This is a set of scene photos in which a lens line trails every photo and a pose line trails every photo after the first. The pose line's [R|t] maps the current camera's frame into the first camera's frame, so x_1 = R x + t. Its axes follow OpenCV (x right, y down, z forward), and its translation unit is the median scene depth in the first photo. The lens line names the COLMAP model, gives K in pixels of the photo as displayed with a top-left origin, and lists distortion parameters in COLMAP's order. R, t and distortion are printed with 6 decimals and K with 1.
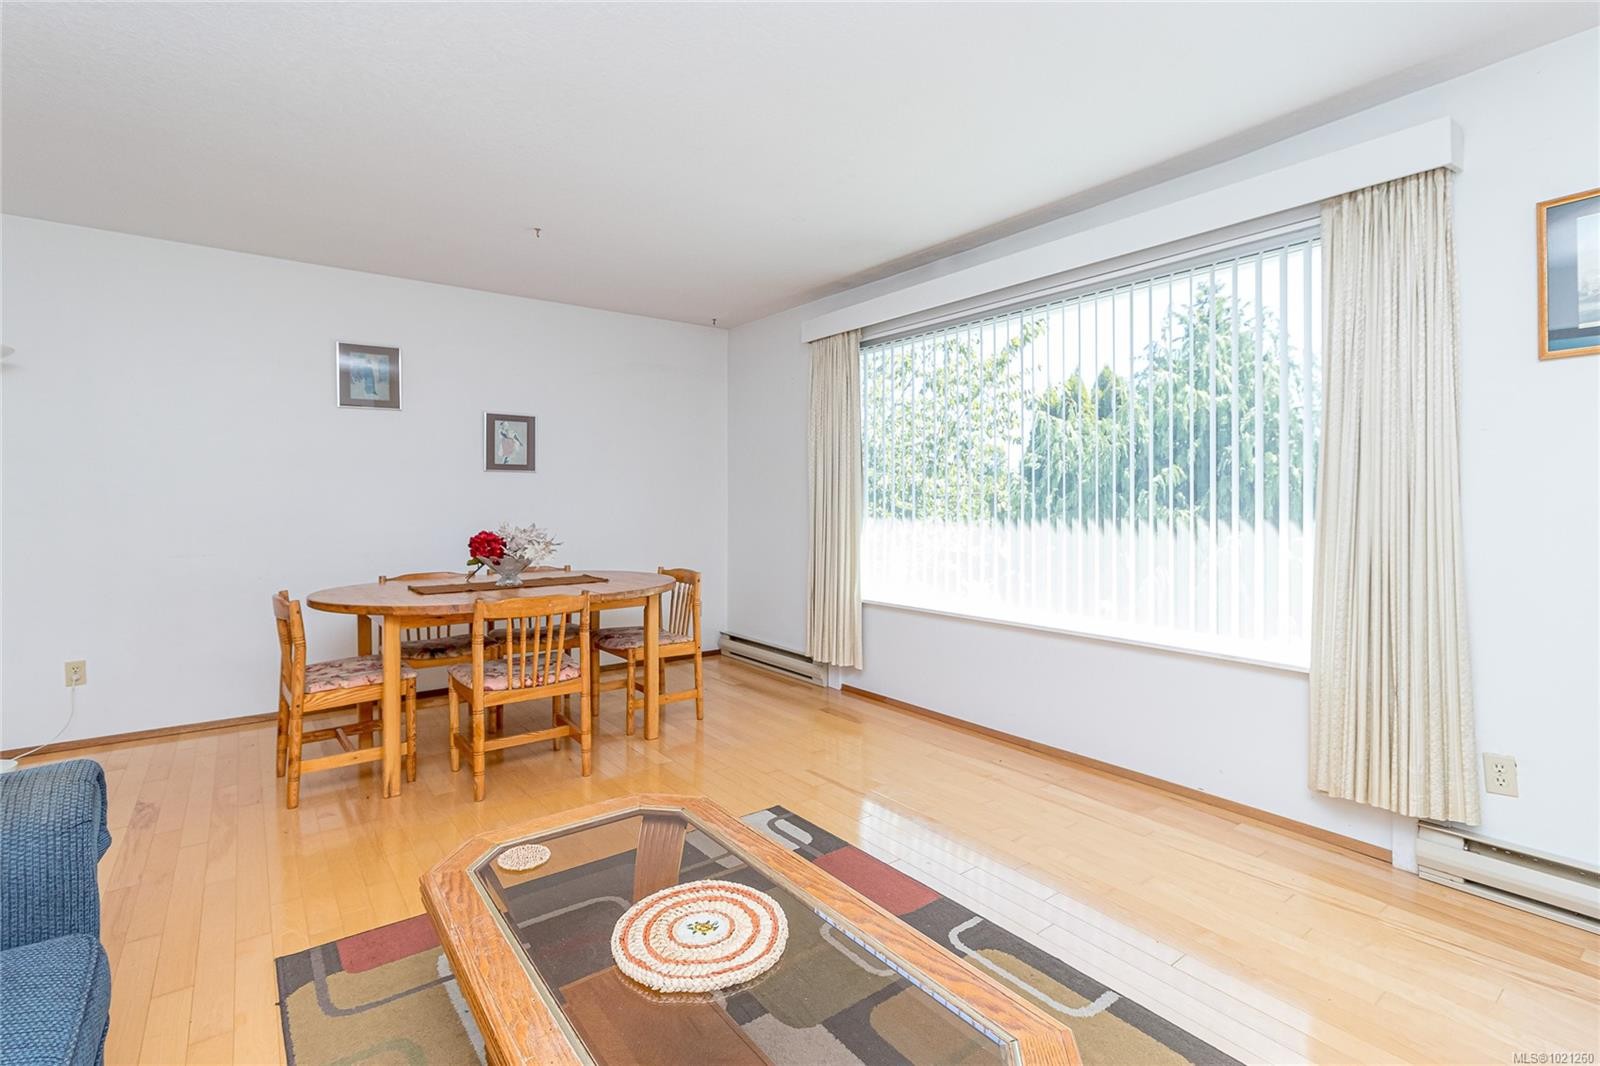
lens RADIAL K [[749.1, 0, 793.5], [0, 749.1, 490.7], [0, 0, 1]] dist [0.003110, -0.003112]
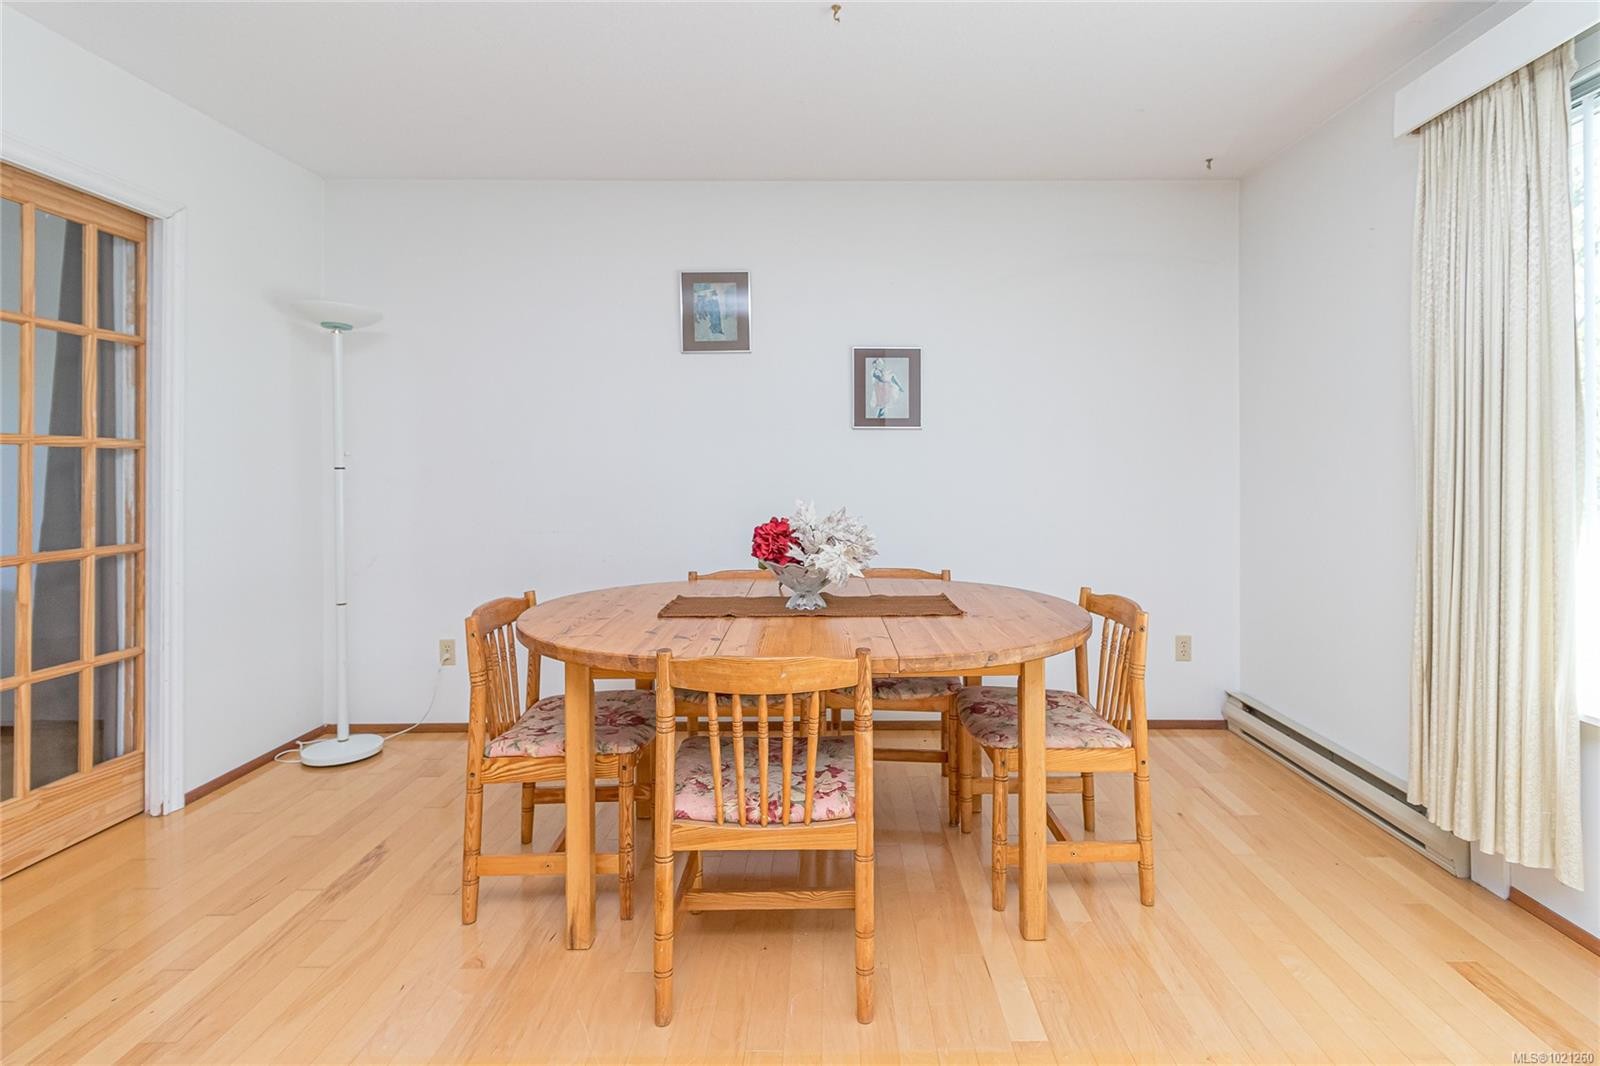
lens RADIAL K [[749.1, 0, 840.8], [0, 749.1, 467.7], [0, 0, 1]] dist [0.003110, -0.003112]
pose [[0.808983, -0.001698, -0.587829, 0.005961], [0.009194, 0.999910, 0.009765, 0.005280], [0.587760, -0.013304, 0.808926, 0.477809]]
